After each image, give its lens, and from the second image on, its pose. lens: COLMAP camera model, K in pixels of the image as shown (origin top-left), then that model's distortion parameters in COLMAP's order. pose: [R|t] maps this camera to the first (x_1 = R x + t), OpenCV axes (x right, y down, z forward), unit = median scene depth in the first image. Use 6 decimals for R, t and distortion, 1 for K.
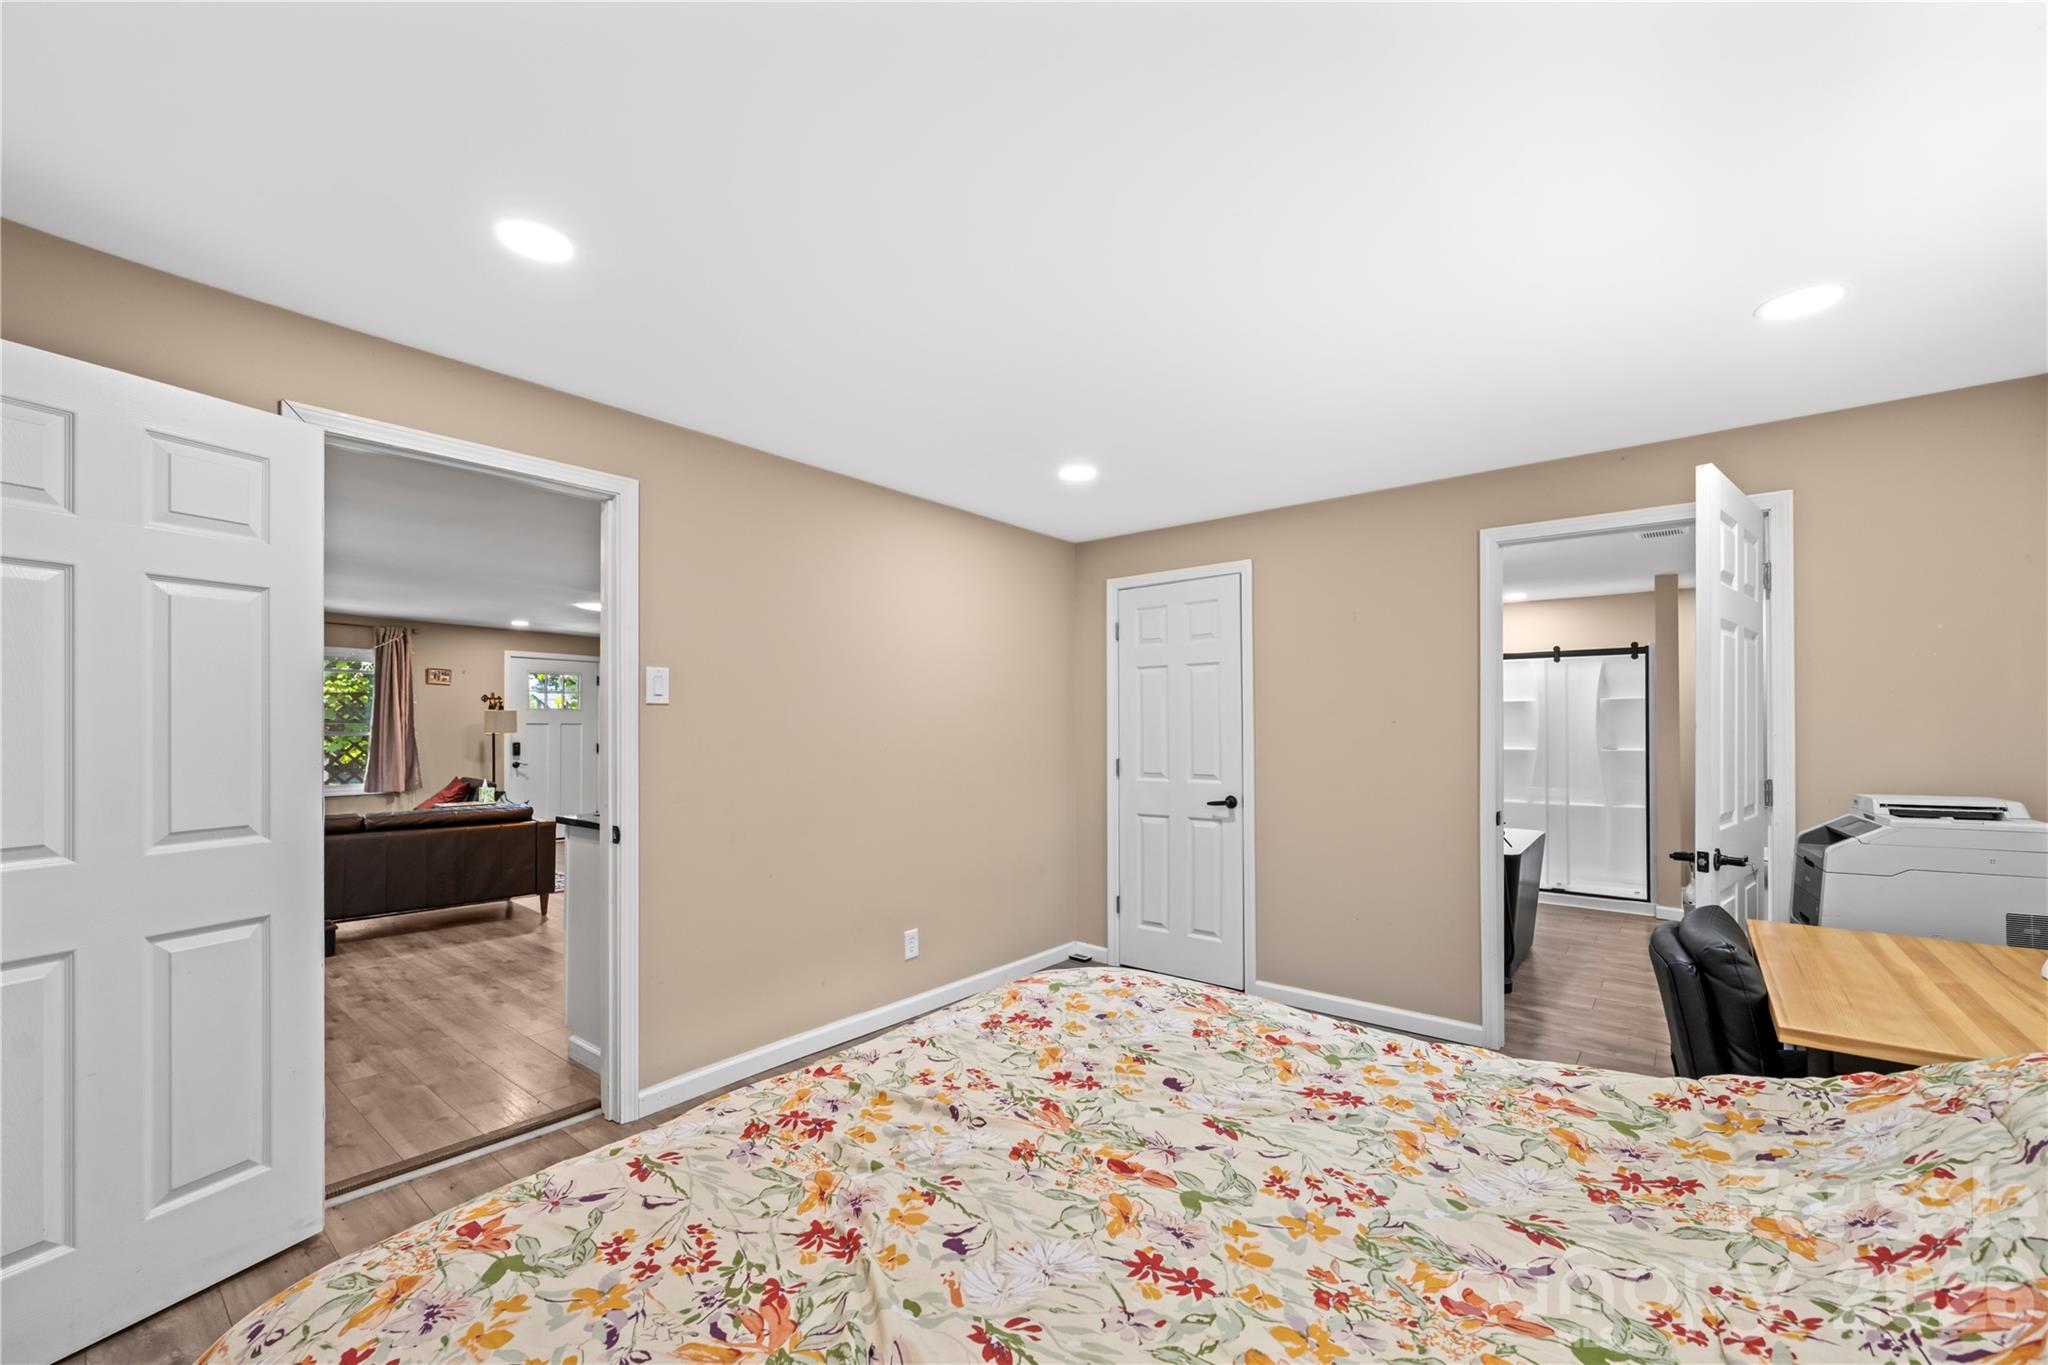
lens RADIAL K [[820.2, 0, 1026.7], [0, 820.2, 714.5], [0, 0, 1]] dist [-0.000950, -0.000013]
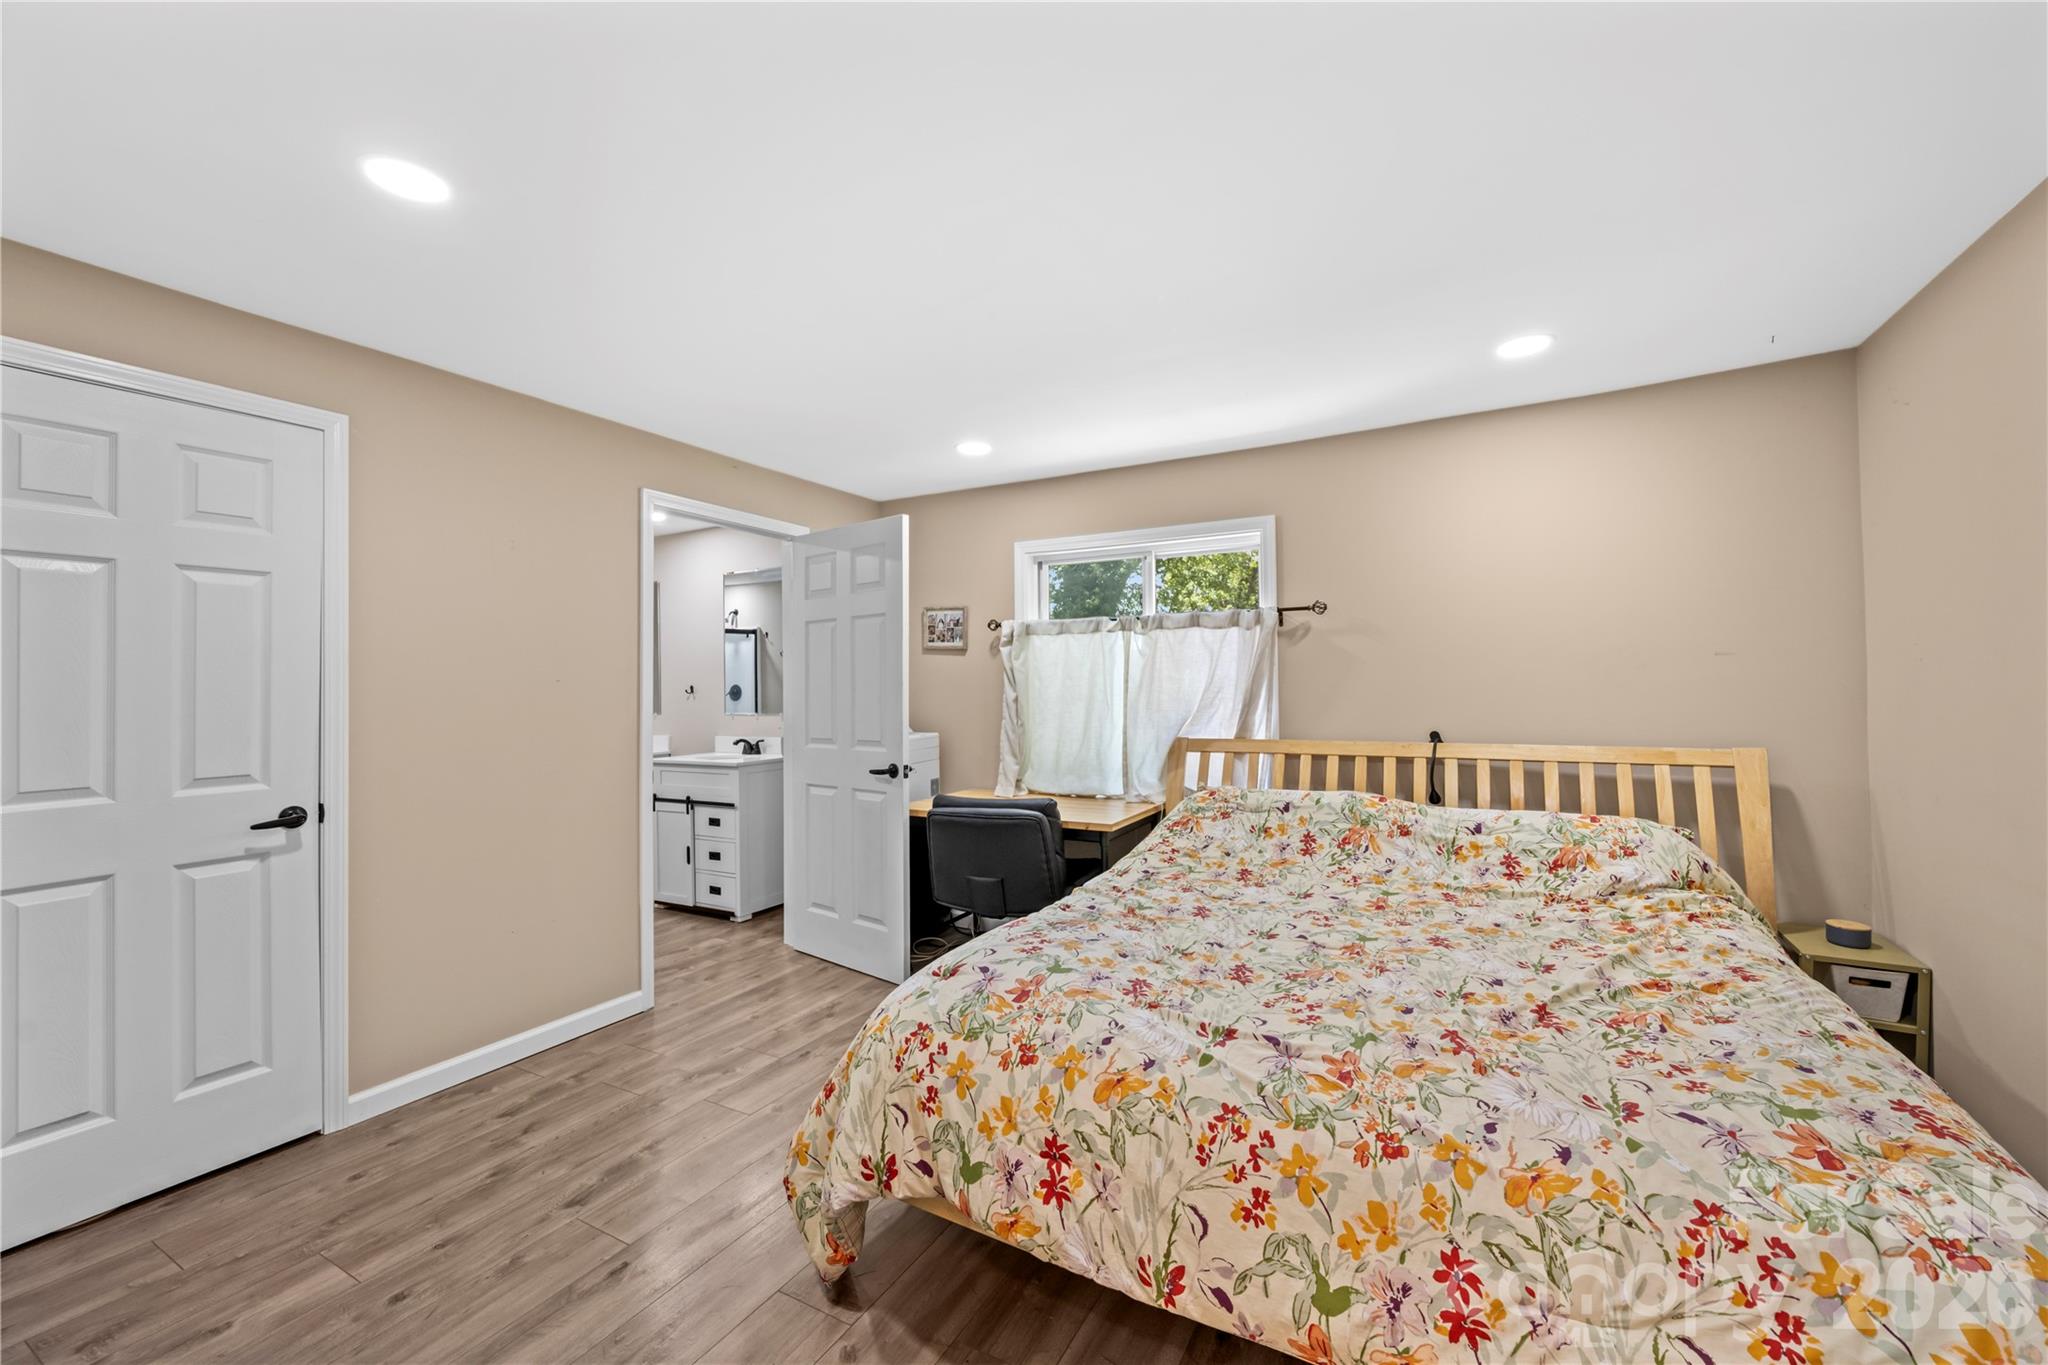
lens RADIAL K [[813.8, 0, 1022.9], [0, 813.8, 686.3], [0, 0, 1]] dist [0.000422, 0.000090]
pose [[-0.177914, 0.004772, 0.984034, -0.705316], [-0.005145, 0.999970, -0.005779, 0.024460], [-0.984033, -0.006091, -0.177884, 1.021042]]
